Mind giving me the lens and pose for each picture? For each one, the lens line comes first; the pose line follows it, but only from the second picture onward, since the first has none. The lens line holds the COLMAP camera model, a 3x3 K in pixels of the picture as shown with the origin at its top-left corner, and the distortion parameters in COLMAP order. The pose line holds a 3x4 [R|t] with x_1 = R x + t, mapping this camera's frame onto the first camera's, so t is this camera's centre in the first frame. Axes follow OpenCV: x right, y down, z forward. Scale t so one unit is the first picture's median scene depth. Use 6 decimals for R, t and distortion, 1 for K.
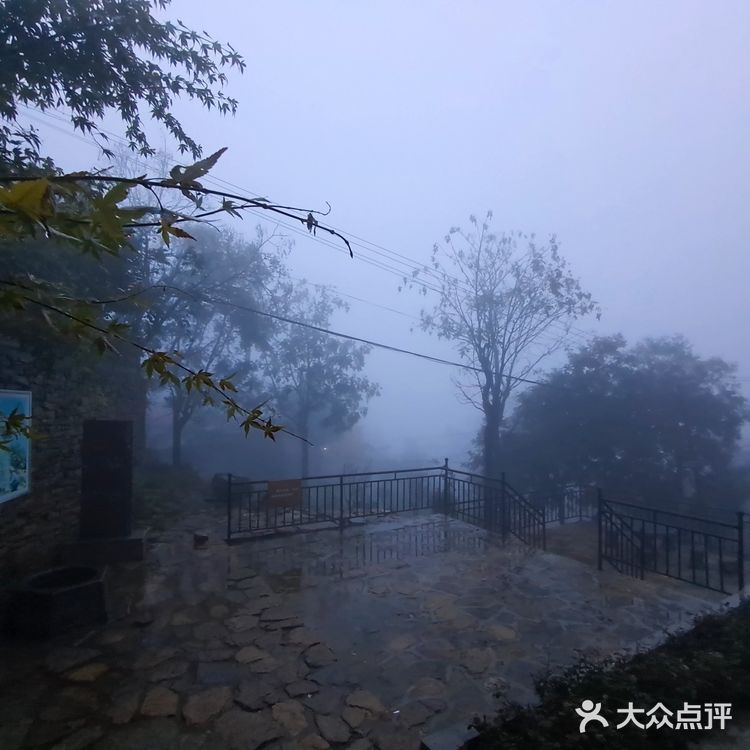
lens RADIAL K [[483.4, 0, 369.1], [0, 483.4, 381.4], [0, 0, 1]] dist [-0.041649, 0.021058]
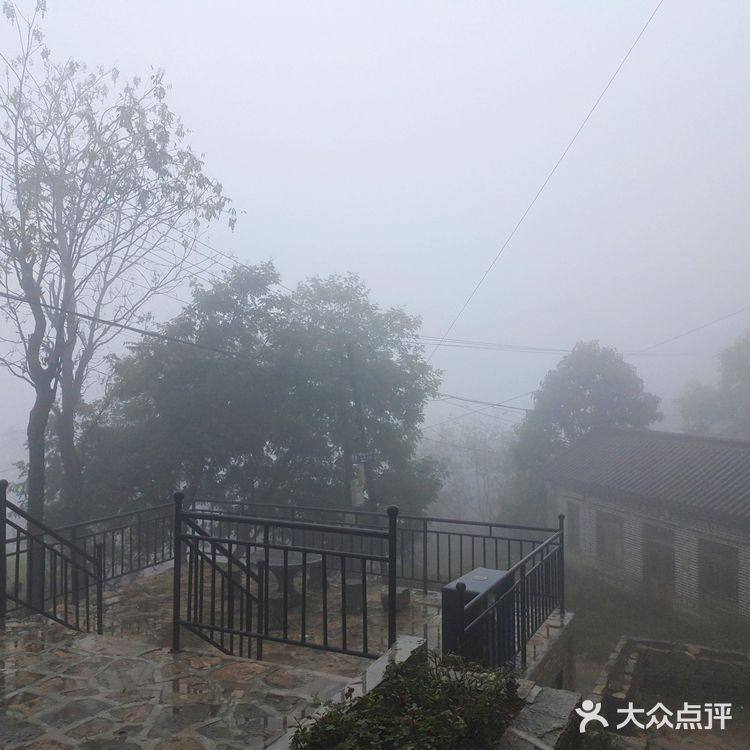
lens RADIAL K [[762.2, 0, 375.0], [0, 762.2, 375.0], [0, 0, 1]] dist [0.001624, -0.015431]
pose [[0.831101, -0.000830, 0.556121, 0.074846], [-0.013212, 0.999687, 0.021236, 0.027799], [-0.555965, -0.024996, 0.830830, 0.074971]]
